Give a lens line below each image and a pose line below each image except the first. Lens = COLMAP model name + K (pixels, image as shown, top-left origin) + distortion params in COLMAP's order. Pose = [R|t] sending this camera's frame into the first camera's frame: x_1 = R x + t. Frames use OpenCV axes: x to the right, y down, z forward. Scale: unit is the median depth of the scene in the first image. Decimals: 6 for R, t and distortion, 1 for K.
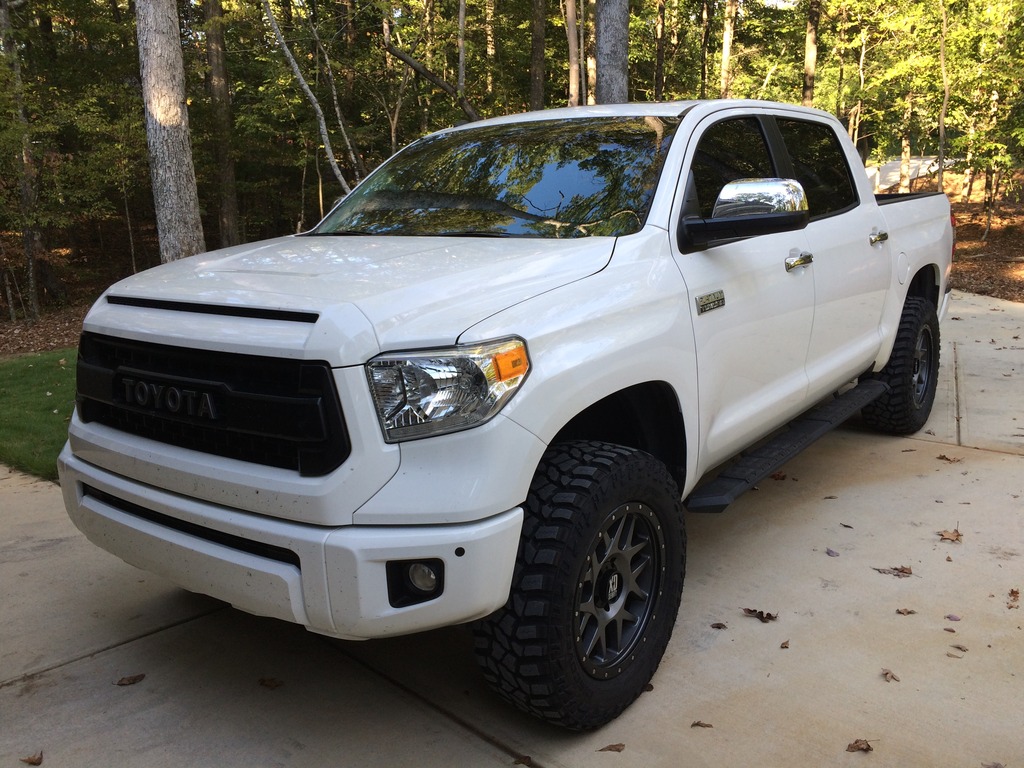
lens RADIAL K [[870.1, 0, 512.0], [0, 870.1, 384.0], [0, 0, 1]] dist [0.012502, -0.001063]
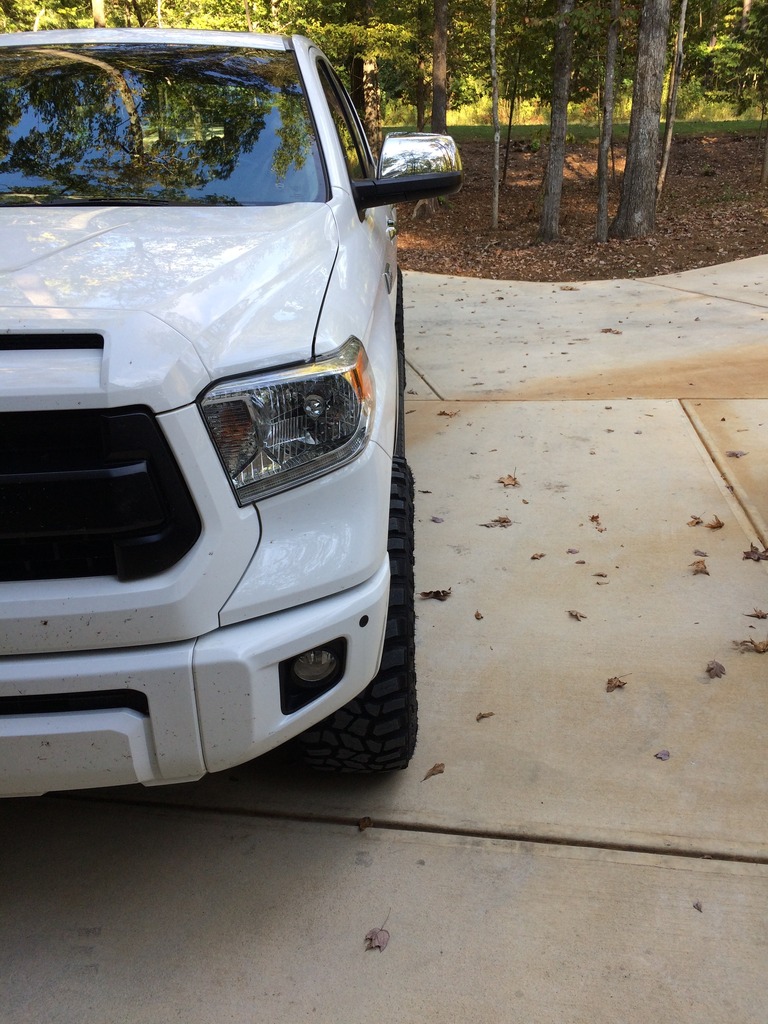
lens RADIAL K [[857.7, 0, 384.0], [0, 857.7, 512.0], [0, 0, 1]] dist [0.037278, 0.000351]
pose [[0.814271, -0.215456, 0.539019, -0.426163], [0.122759, 0.971480, 0.202872, -0.056638], [-0.567356, -0.099023, 0.817497, 0.349071]]
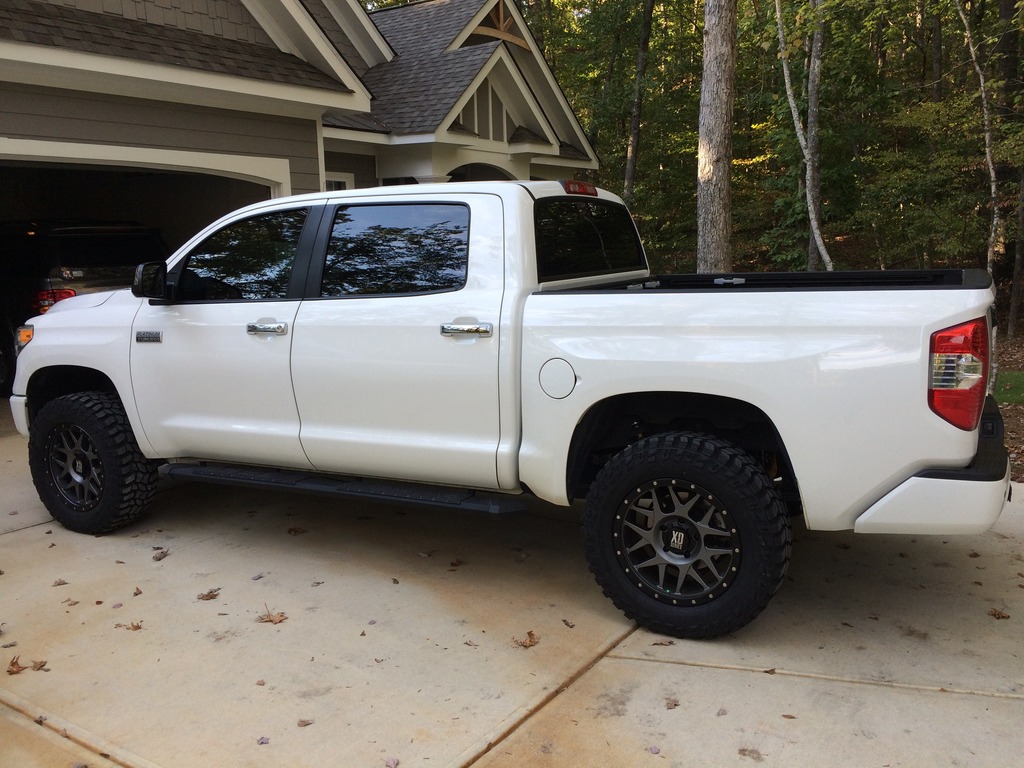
lens RADIAL K [[857.7, 0, 512.0], [0, 857.7, 384.0], [0, 0, 1]] dist [0.037278, 0.000351]
pose [[0.151971, 0.194460, -0.969067, 2.567298], [-0.209410, 0.964531, 0.160710, -0.540965], [0.965946, 0.178509, 0.187302, 1.838390]]
